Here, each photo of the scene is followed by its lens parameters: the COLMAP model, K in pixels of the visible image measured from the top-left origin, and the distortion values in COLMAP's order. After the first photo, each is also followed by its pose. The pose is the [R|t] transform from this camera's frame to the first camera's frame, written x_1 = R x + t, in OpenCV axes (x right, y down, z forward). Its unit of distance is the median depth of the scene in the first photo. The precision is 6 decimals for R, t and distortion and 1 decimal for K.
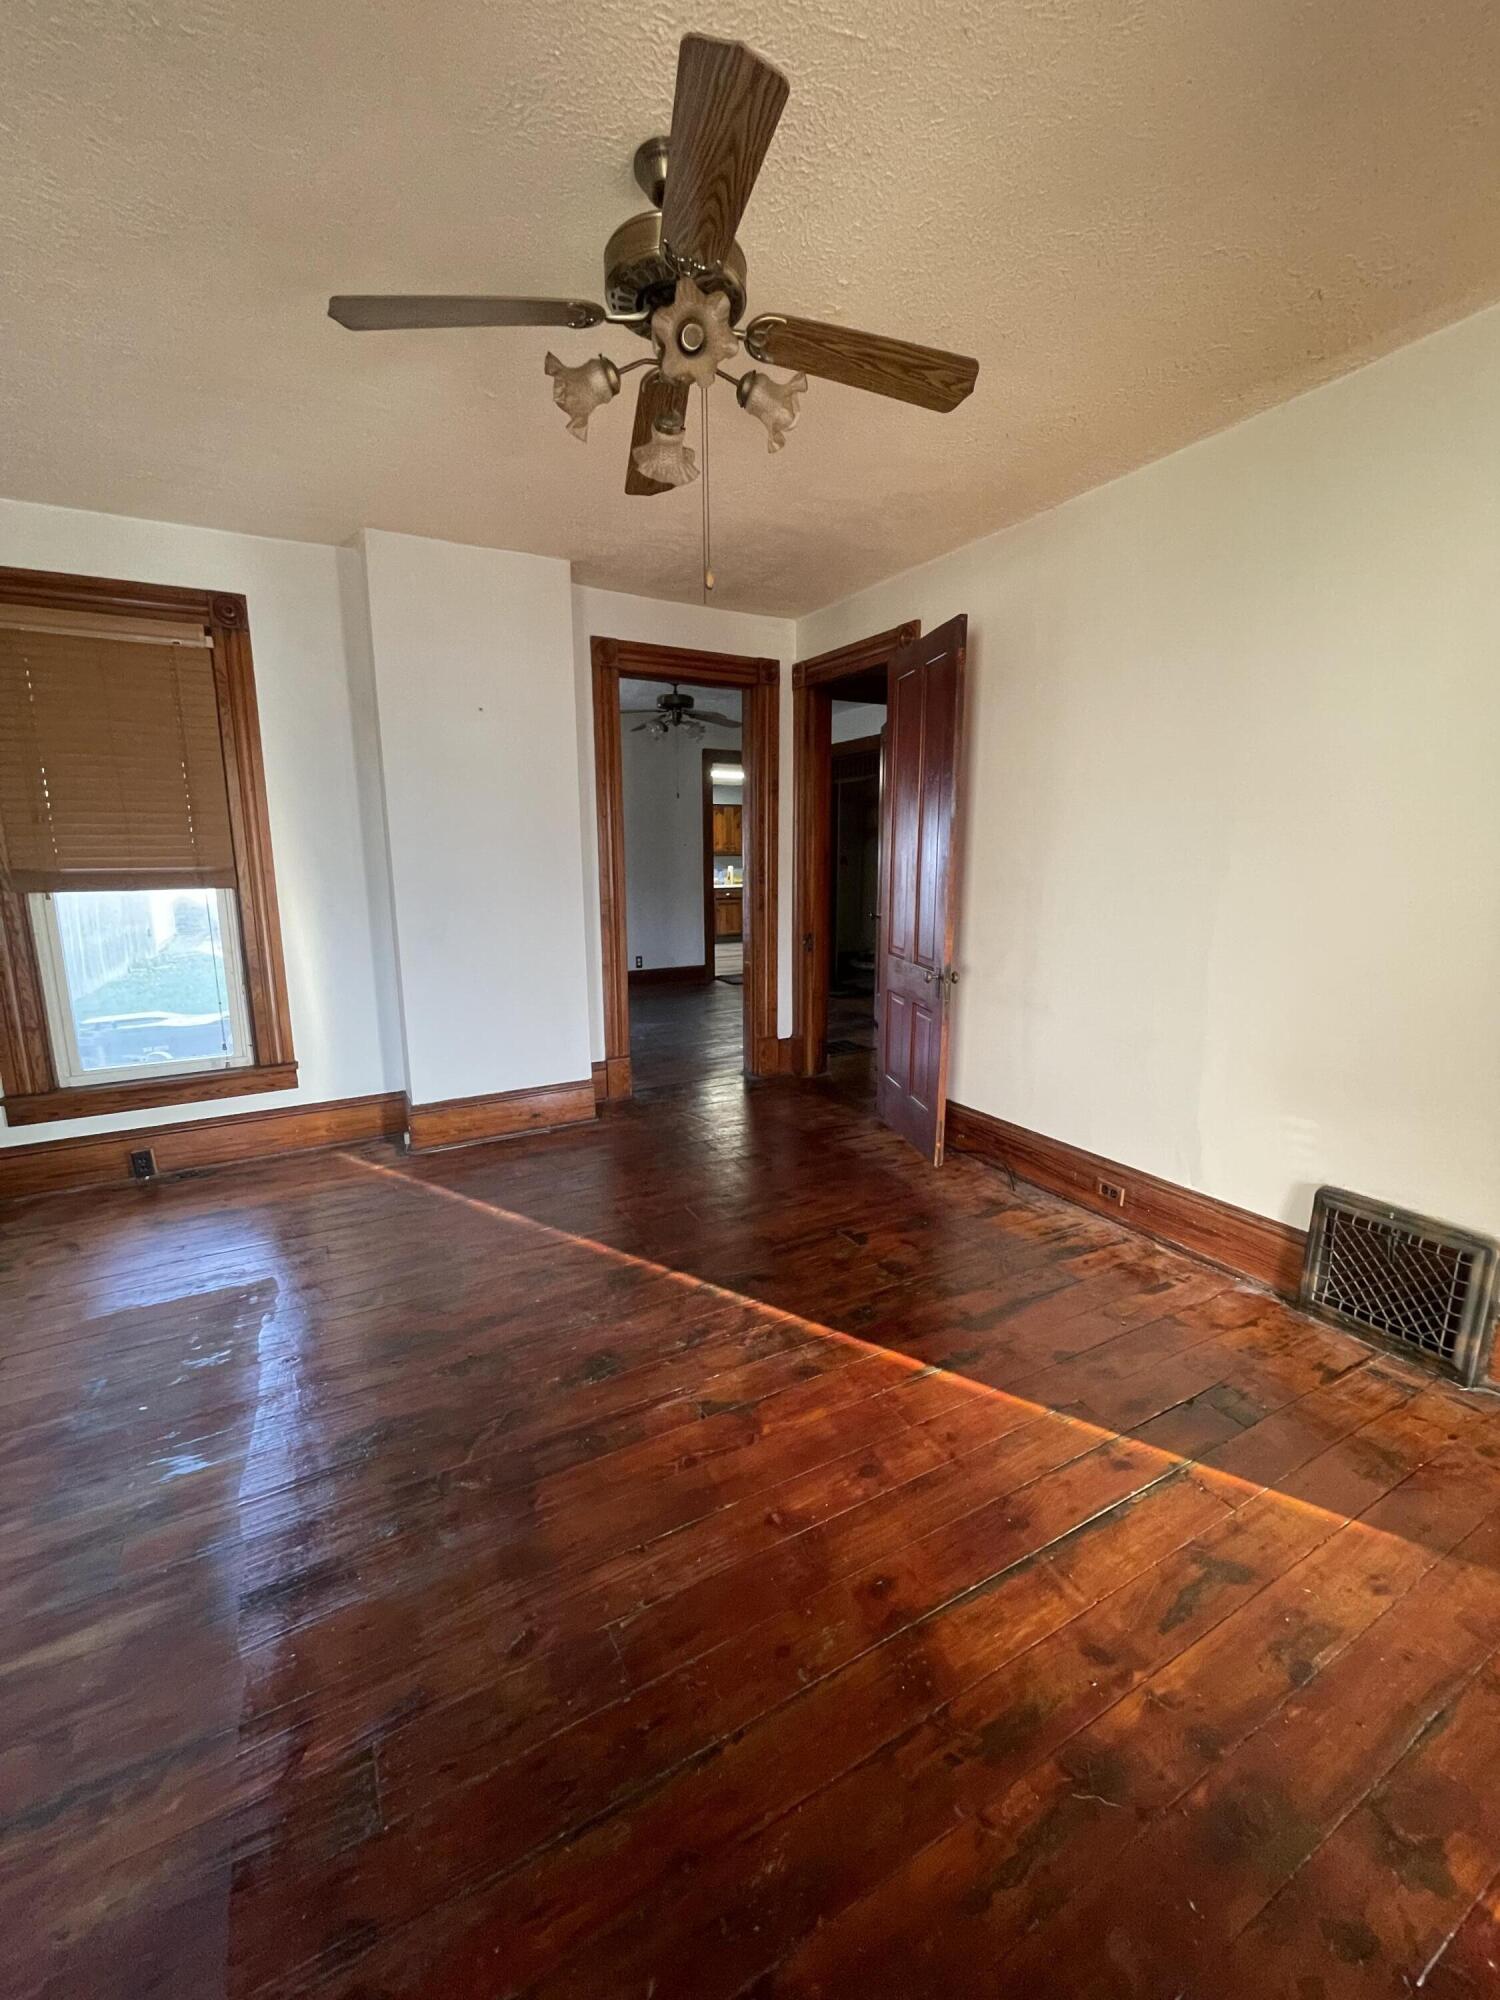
lens RADIAL K [[807.2, 0, 743.7], [0, 807.2, 998.7], [0, 0, 1]] dist [-0.003543, 0.000816]
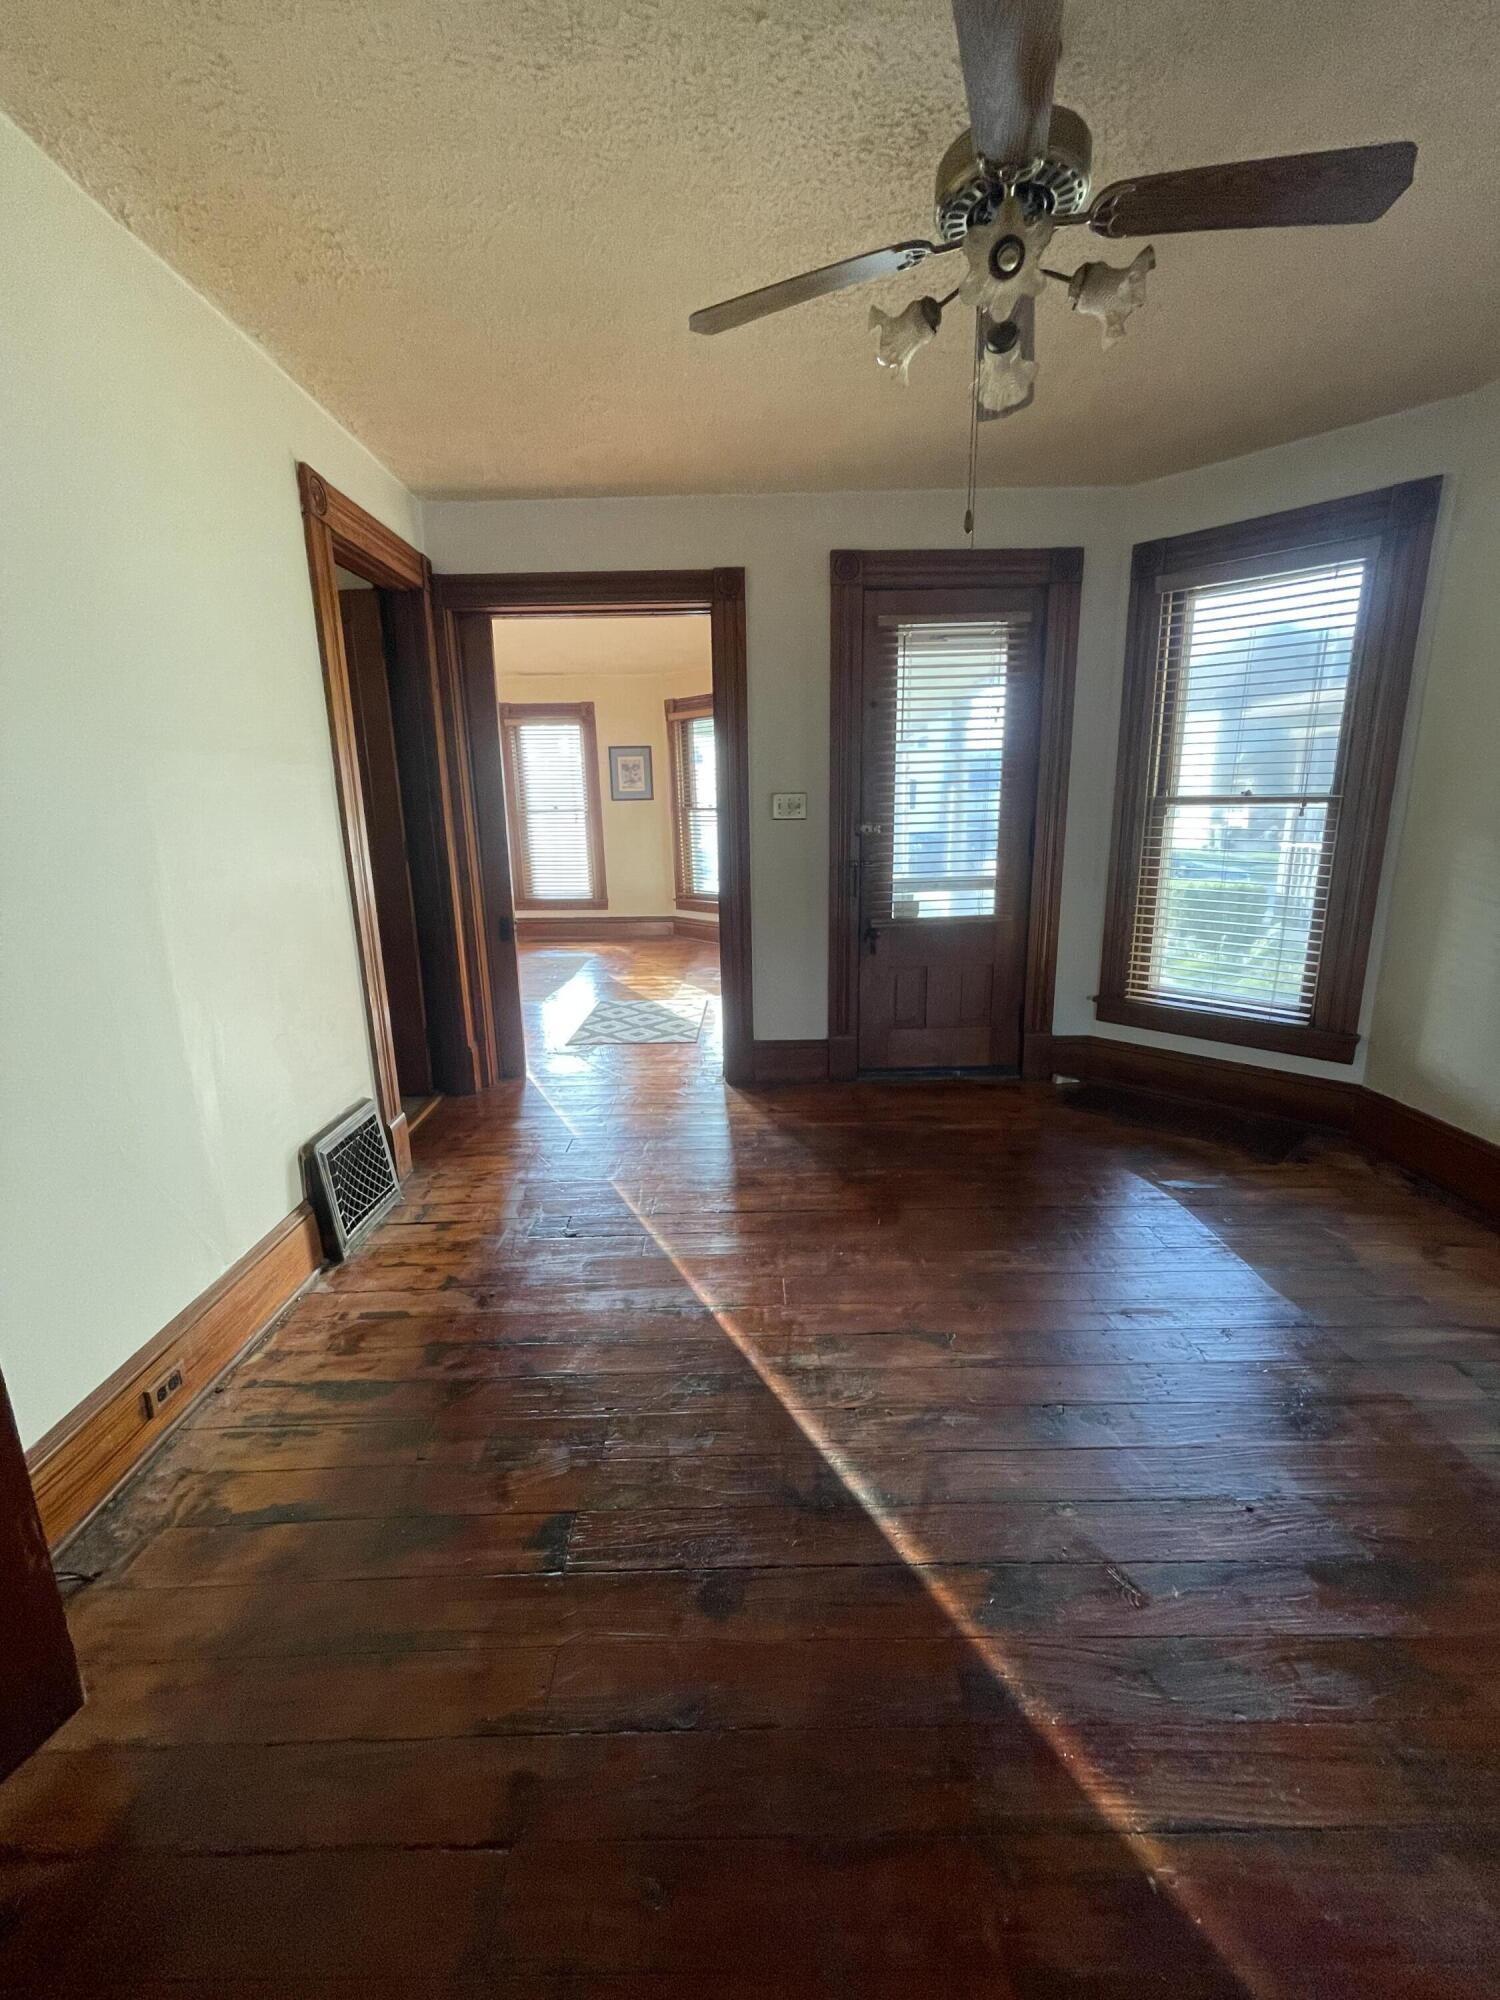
lens RADIAL K [[807.2, 0, 743.7], [0, 807.2, 998.7], [0, 0, 1]] dist [-0.003543, 0.000816]
pose [[-0.873405, -0.090318, 0.478545, -0.186442], [0.111590, 0.919390, 0.377187, -0.210112], [-0.474037, 0.382838, -0.792922, 1.197389]]
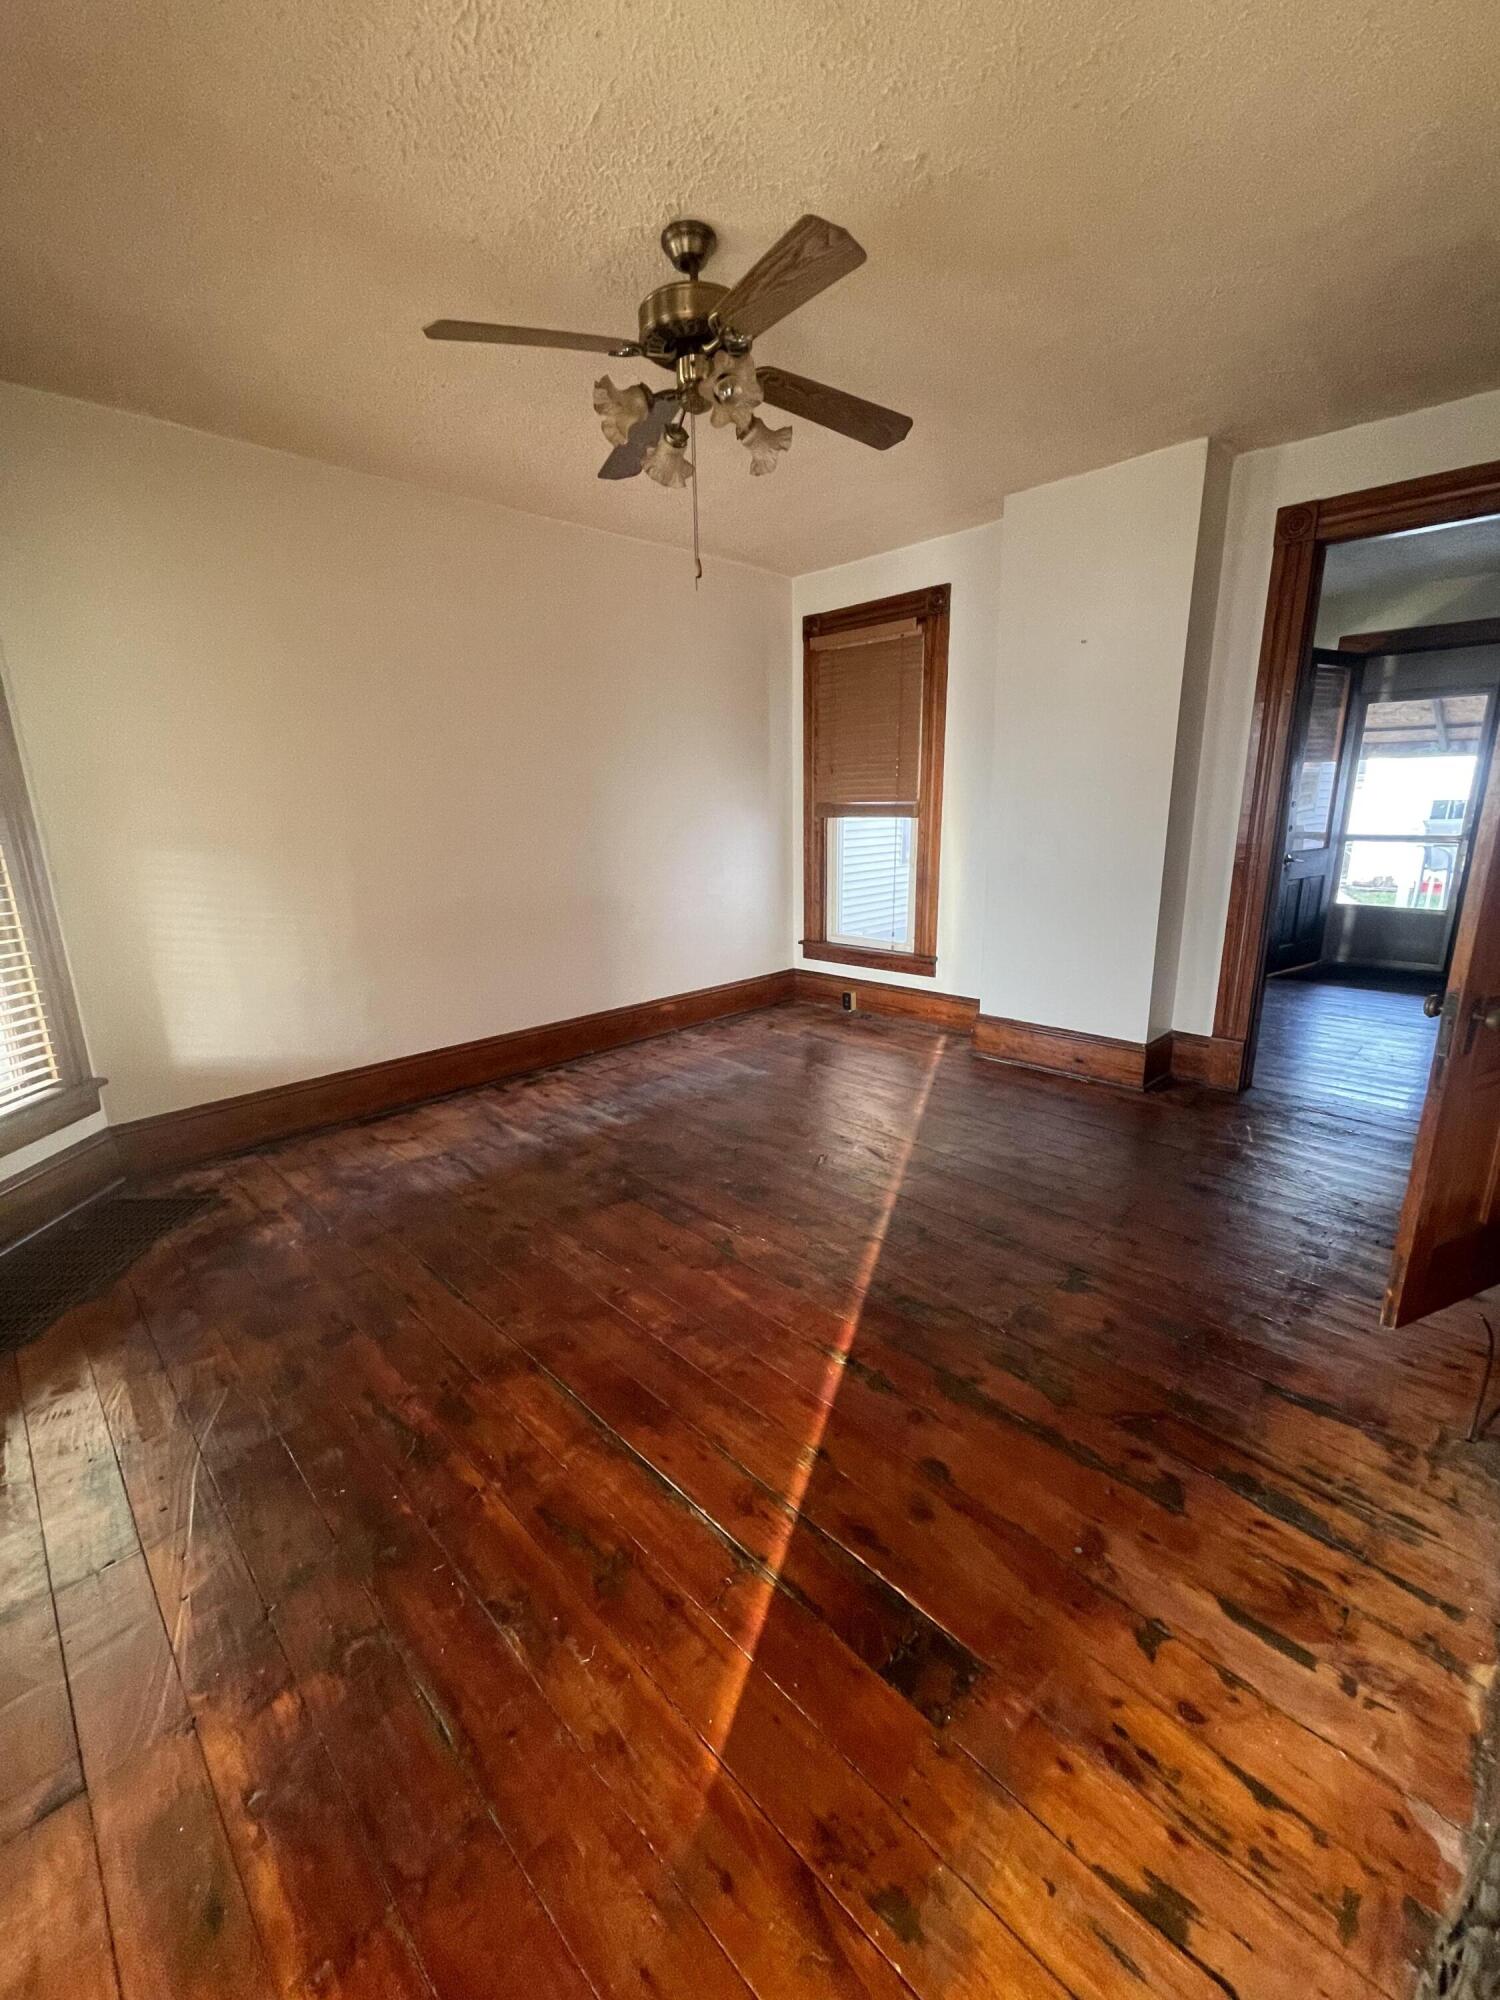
lens RADIAL K [[807.2, 0, 743.7], [0, 807.2, 998.7], [0, 0, 1]] dist [-0.003543, 0.000816]
pose [[0.267573, 0.232795, -0.934992, 0.708924], [-0.157000, 0.967940, 0.196069, -0.074739], [0.950661, 0.094331, 0.295544, 0.423483]]
